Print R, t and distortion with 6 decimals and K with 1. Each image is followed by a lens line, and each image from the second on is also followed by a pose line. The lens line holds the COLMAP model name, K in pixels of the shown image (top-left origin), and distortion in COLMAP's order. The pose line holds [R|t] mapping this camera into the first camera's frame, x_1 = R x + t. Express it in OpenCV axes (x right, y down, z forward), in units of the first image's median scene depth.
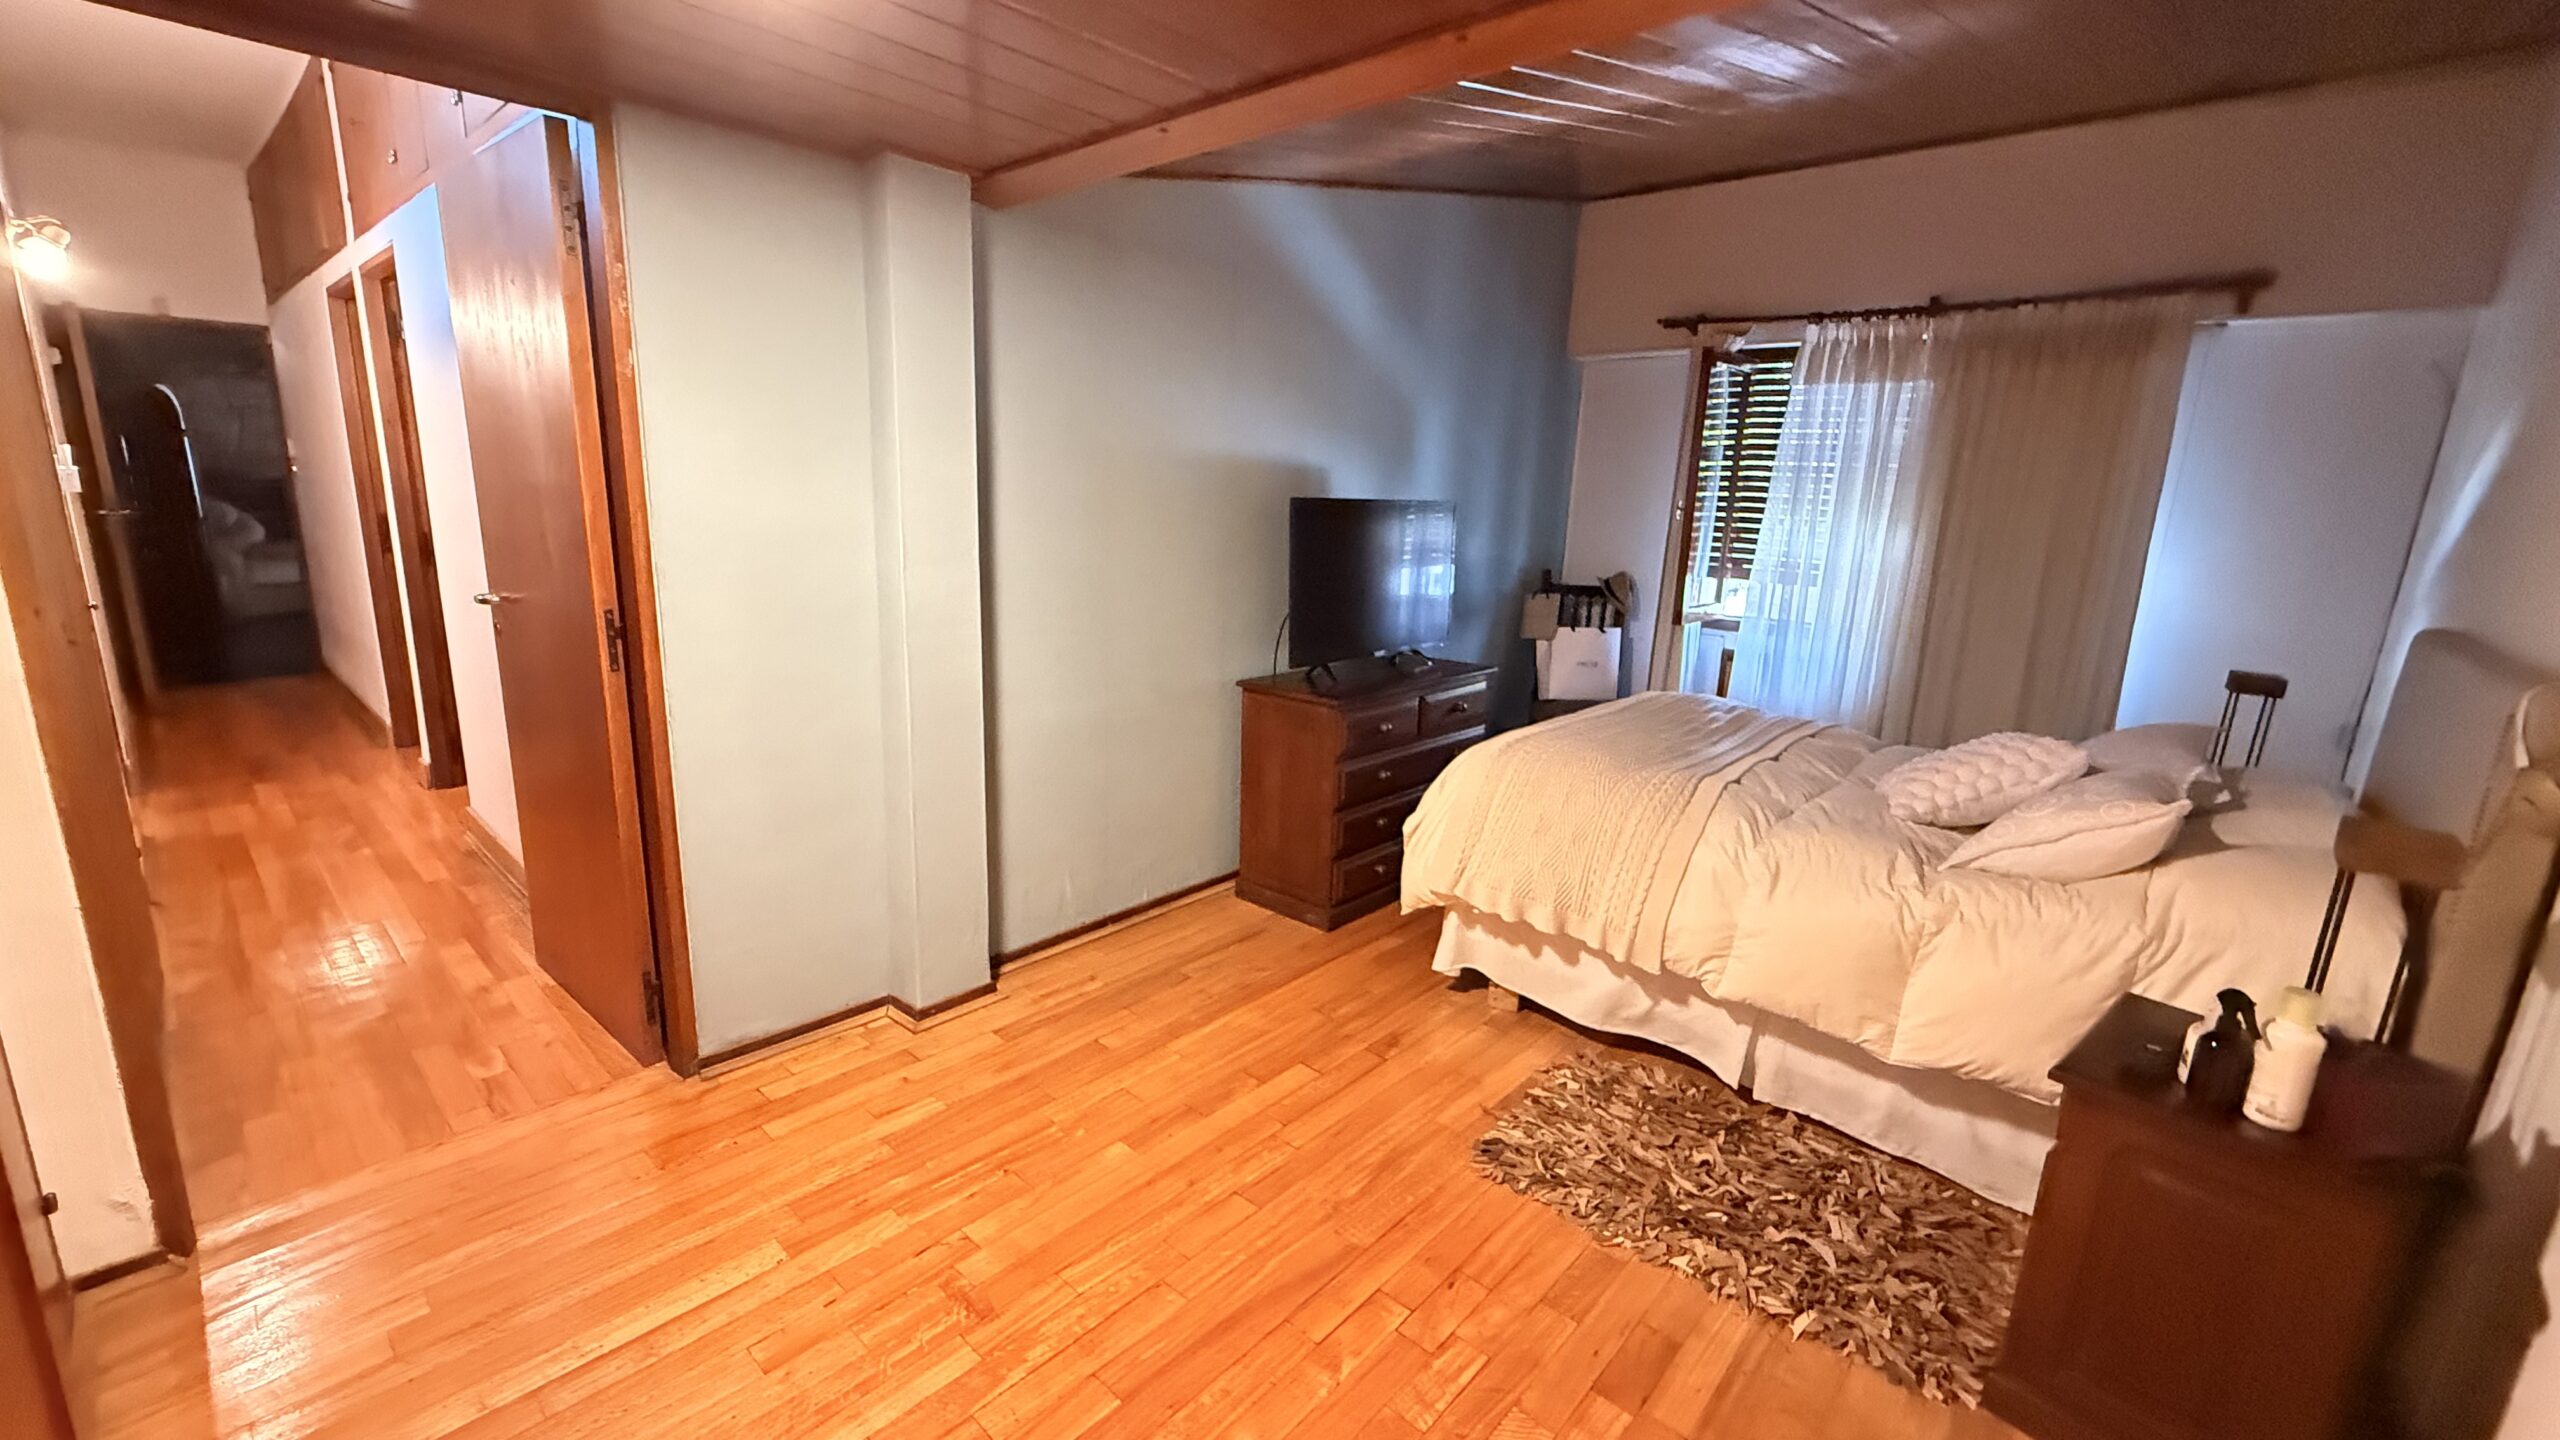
lens RADIAL K [[1018.4, 0, 1272.1], [0, 1018.4, 717.2], [0, 0, 1]] dist [-0.000731, 0.000186]
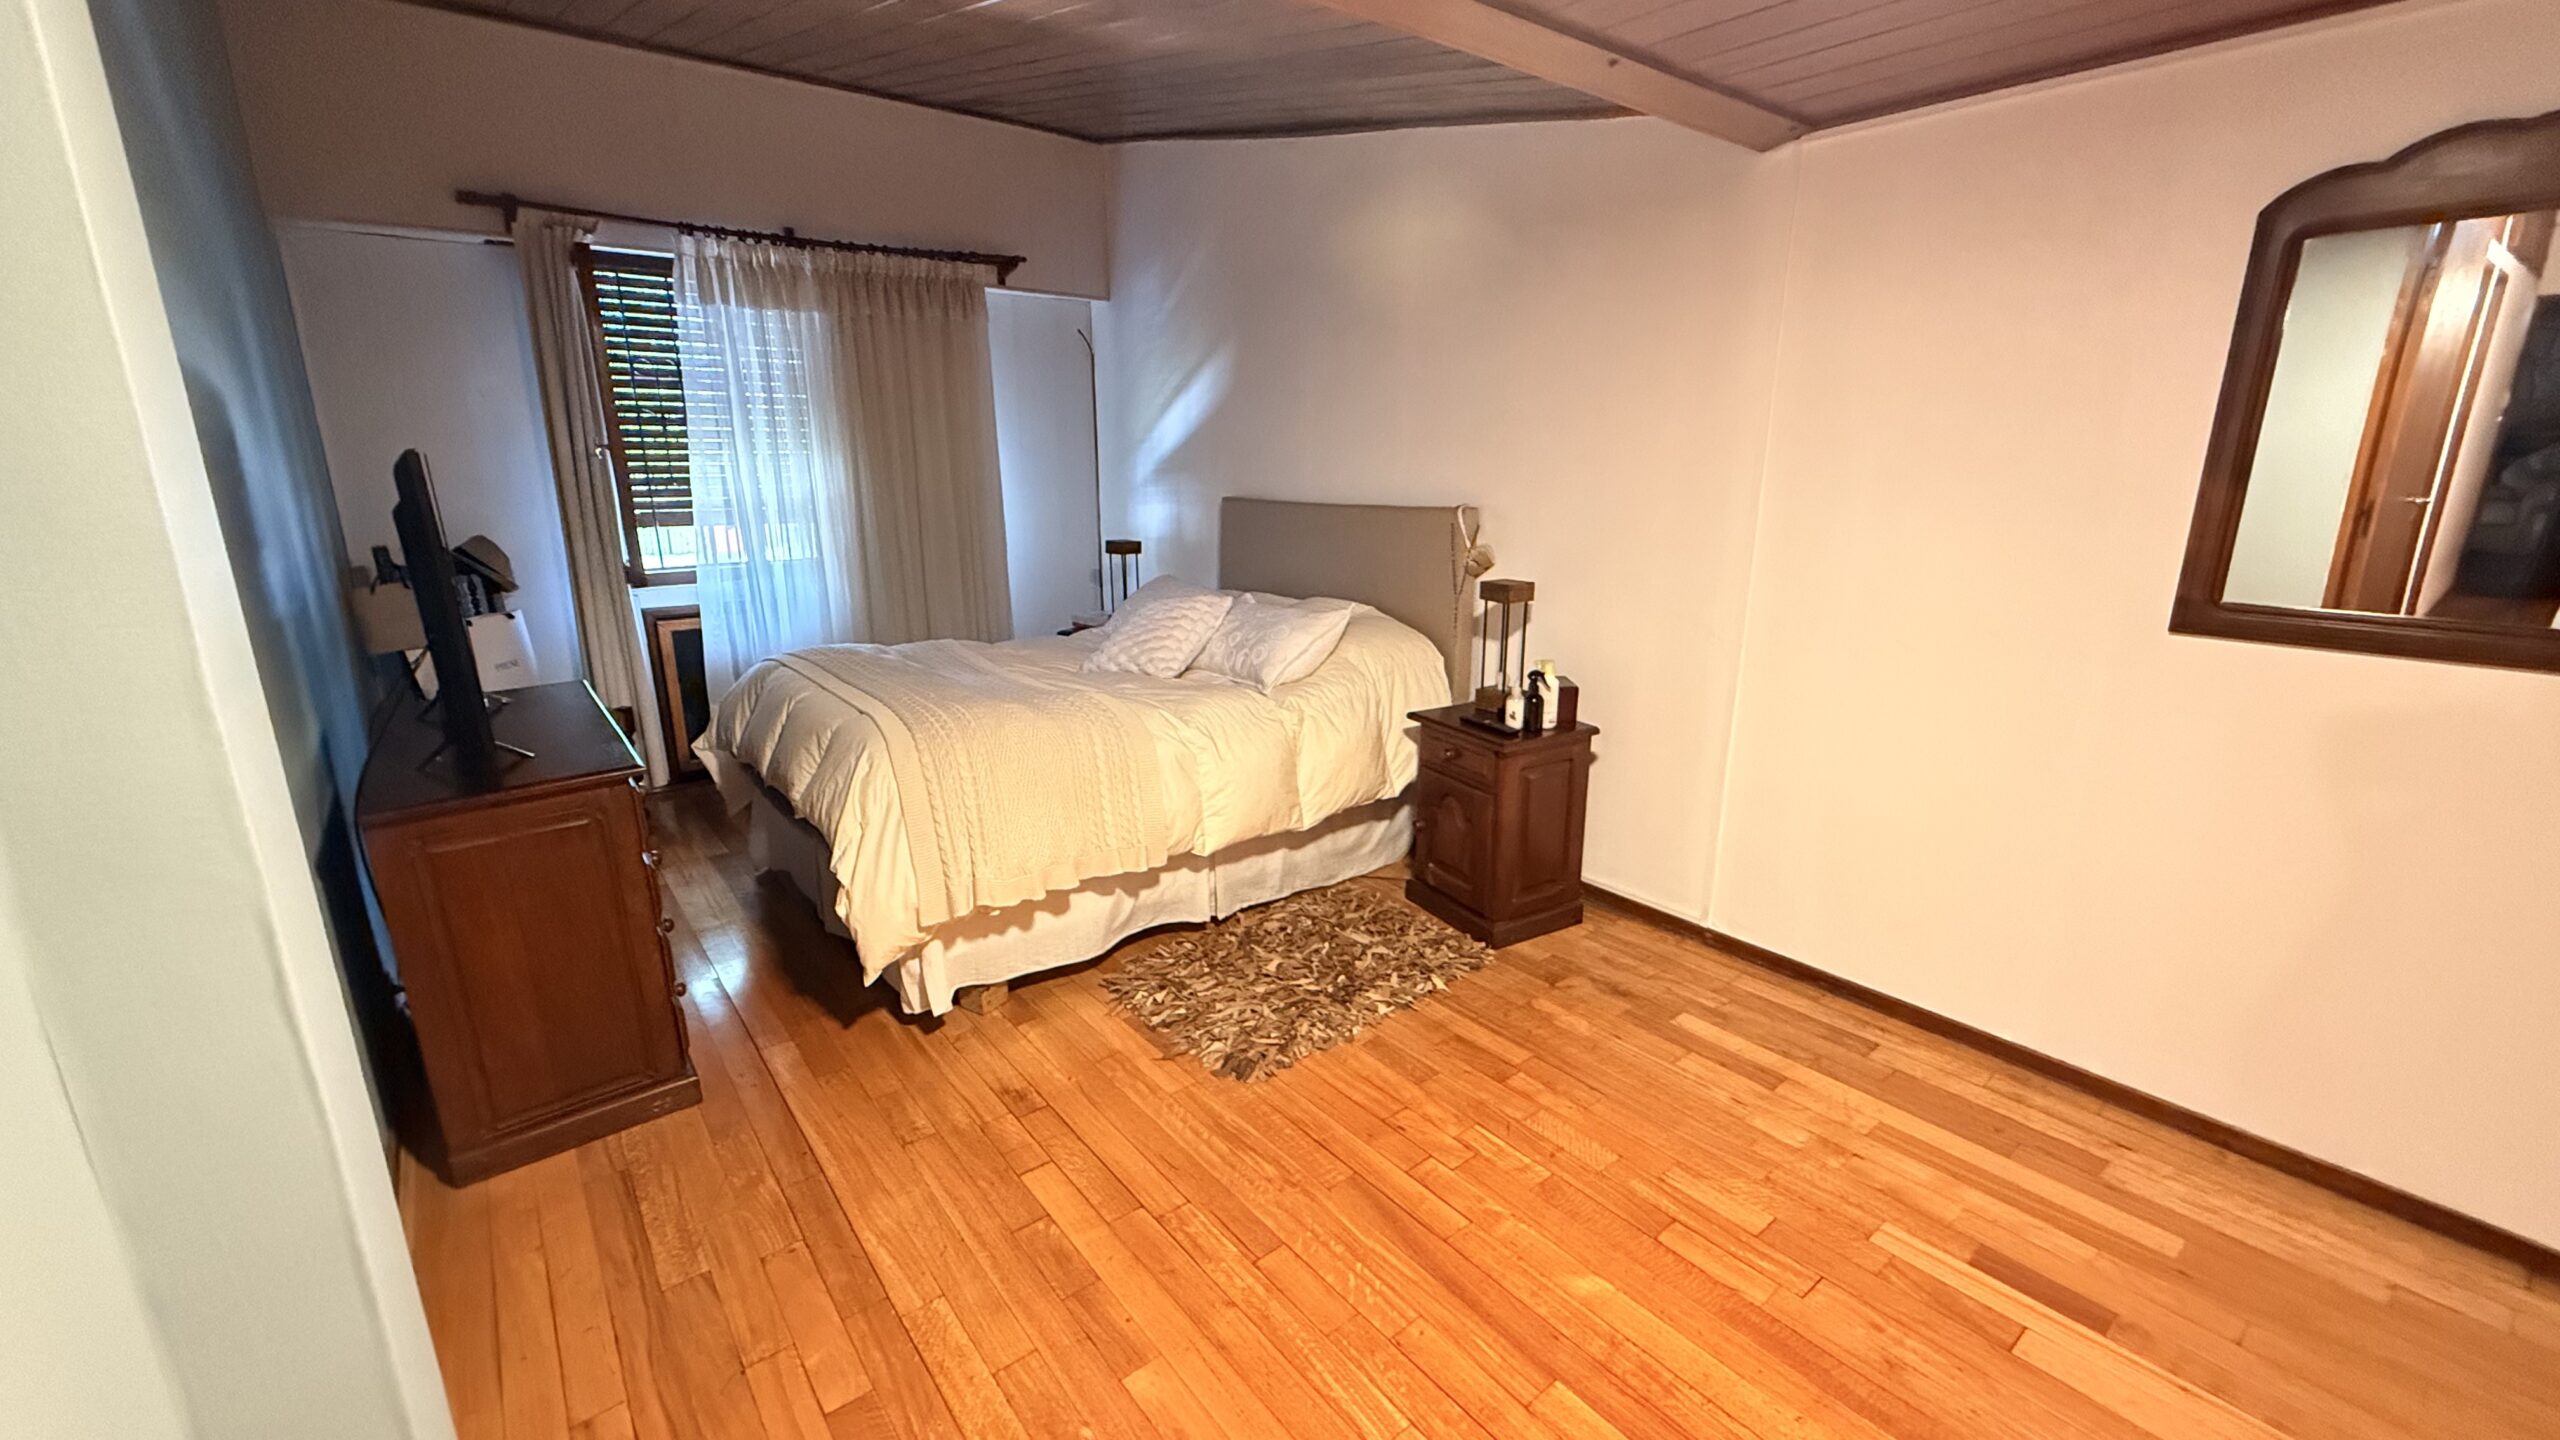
lens RADIAL K [[1018.4, 0, 1272.9], [0, 1018.4, 719.5], [0, 0, 1]] dist [-0.000731, 0.000186]
pose [[0.161450, -0.291849, 0.942740, -0.580923], [0.222515, 0.941439, 0.253339, -0.147041], [-0.961468, 0.168872, 0.216936, 0.589028]]
